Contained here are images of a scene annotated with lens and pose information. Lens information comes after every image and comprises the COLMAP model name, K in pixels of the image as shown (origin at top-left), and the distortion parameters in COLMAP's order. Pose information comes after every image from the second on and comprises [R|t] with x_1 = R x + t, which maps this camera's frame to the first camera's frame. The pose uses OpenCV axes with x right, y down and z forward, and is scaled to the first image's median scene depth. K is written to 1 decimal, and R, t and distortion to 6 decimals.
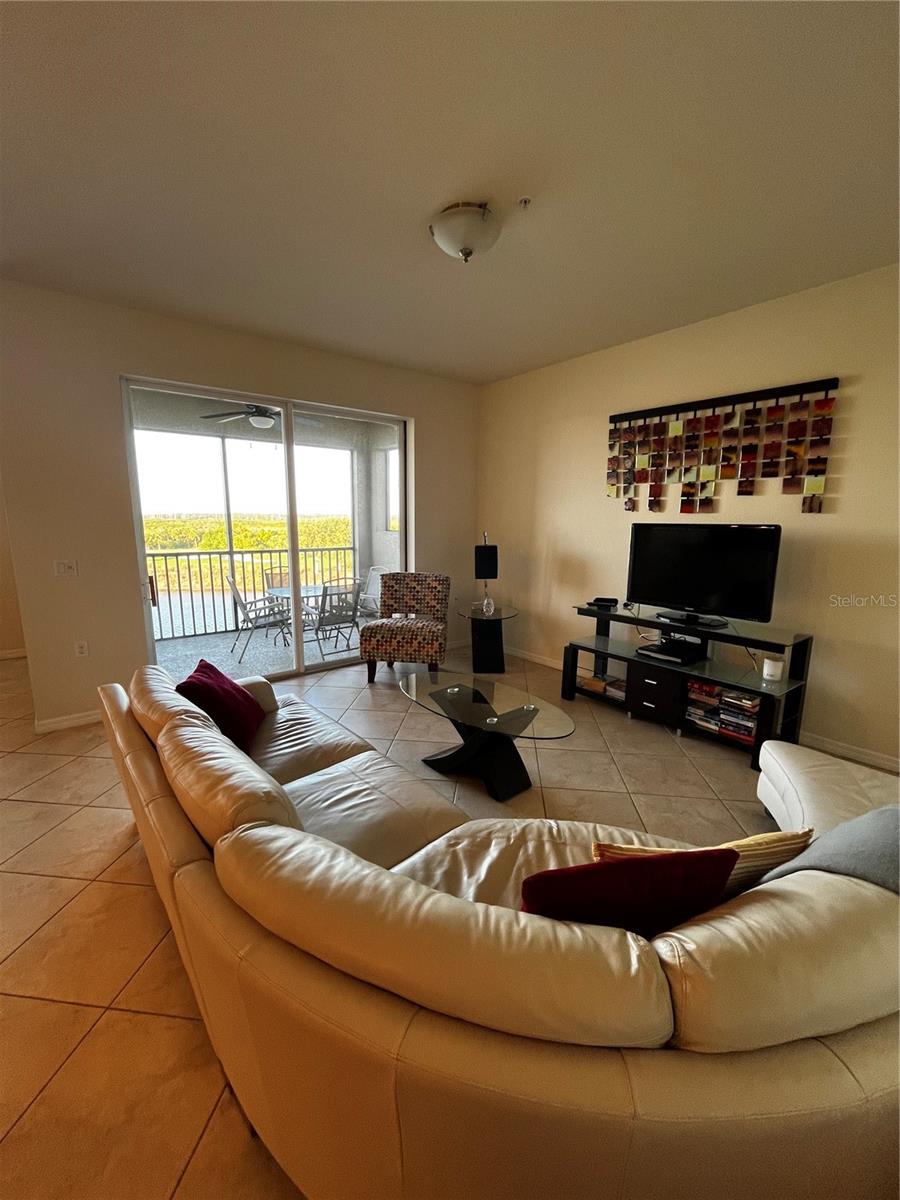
lens RADIAL K [[487.2, 0, 447.8], [0, 487.2, 610.5], [0, 0, 1]] dist [-0.002032, -0.000342]
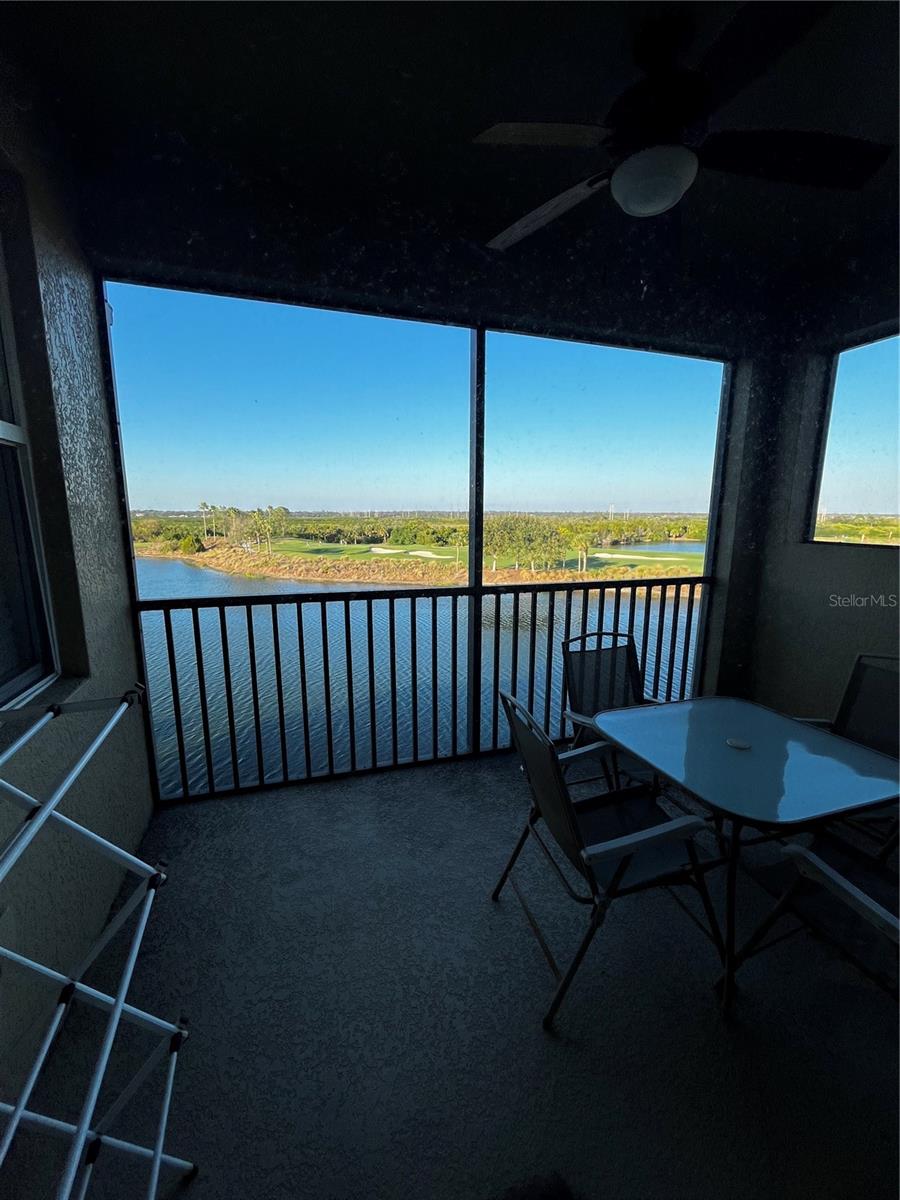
lens RADIAL K [[487.2, 0, 447.9], [0, 487.2, 602.8], [0, 0, 1]] dist [-0.002032, -0.000342]
pose [[0.941165, 0.052438, -0.333853, -0.291249], [-0.055415, 0.998463, 0.000607, -0.097710], [0.333372, 0.017929, 0.942625, 0.518471]]
